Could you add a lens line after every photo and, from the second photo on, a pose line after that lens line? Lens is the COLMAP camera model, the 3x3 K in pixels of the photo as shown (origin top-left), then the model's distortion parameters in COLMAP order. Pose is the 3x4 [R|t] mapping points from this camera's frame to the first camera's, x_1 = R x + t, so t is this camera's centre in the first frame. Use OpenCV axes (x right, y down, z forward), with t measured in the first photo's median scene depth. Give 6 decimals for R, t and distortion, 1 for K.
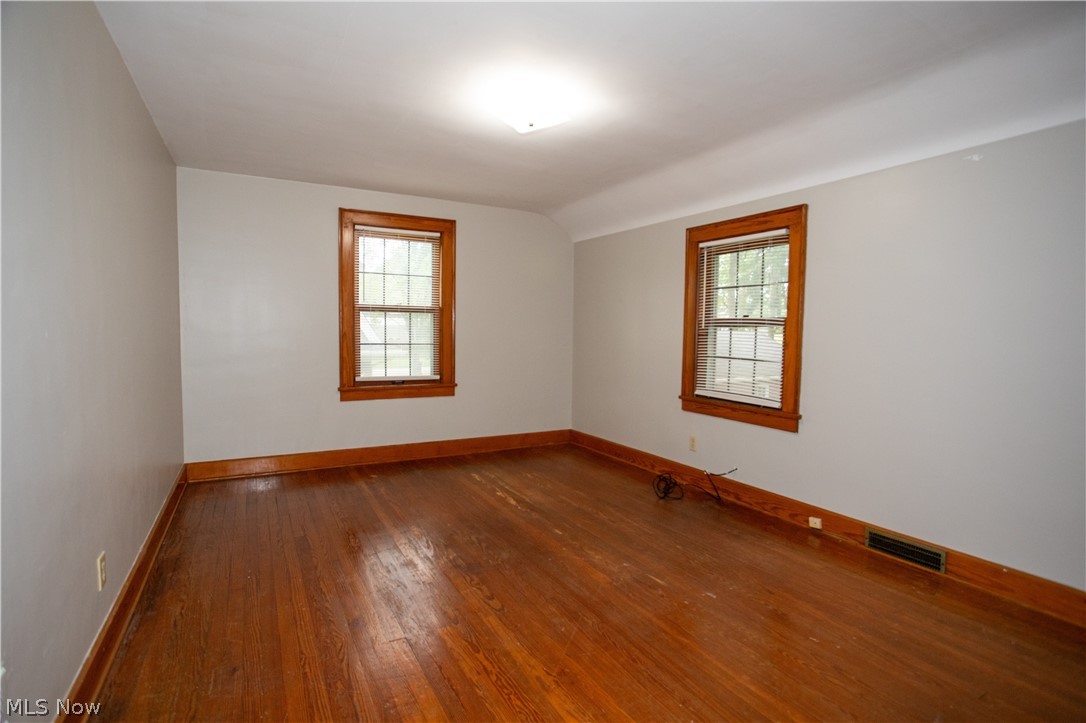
lens RADIAL K [[524.0, 0, 537.4], [0, 524.0, 365.2], [0, 0, 1]] dist [-0.013201, 0.000520]
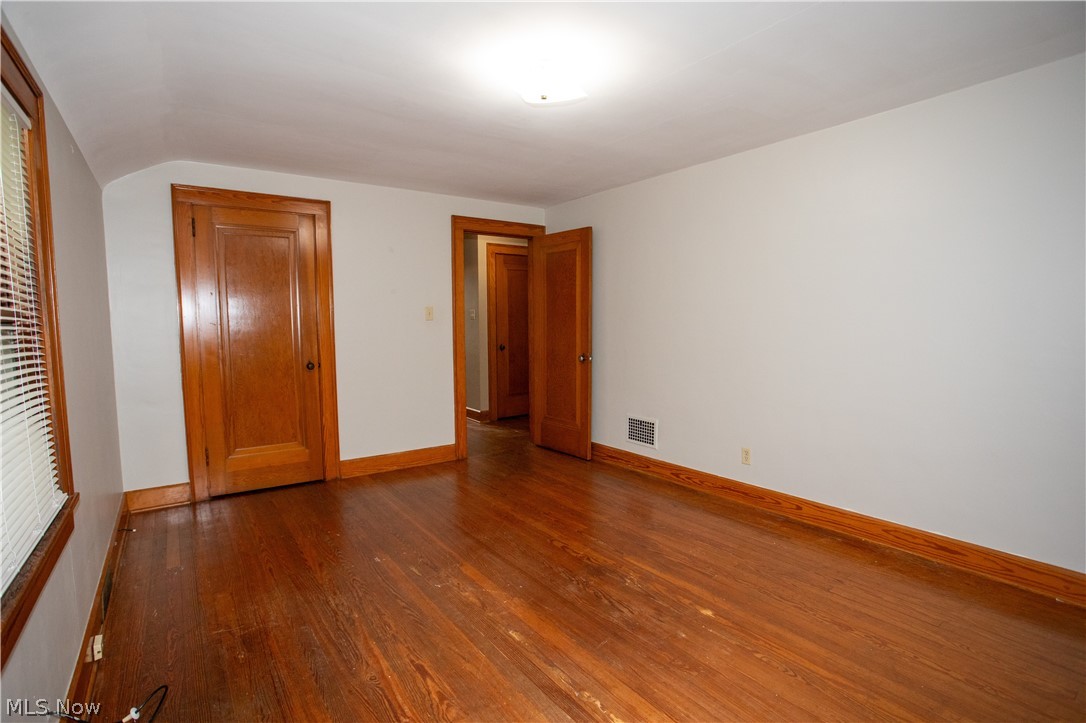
lens RADIAL K [[524.0, 0, 537.4], [0, 524.0, 365.2], [0, 0, 1]] dist [-0.013201, 0.000520]
pose [[-0.993464, 0.007566, -0.113893, 0.099474], [-0.009177, 0.989276, 0.145767, -0.146047], [0.113775, 0.145859, -0.982741, 1.917099]]
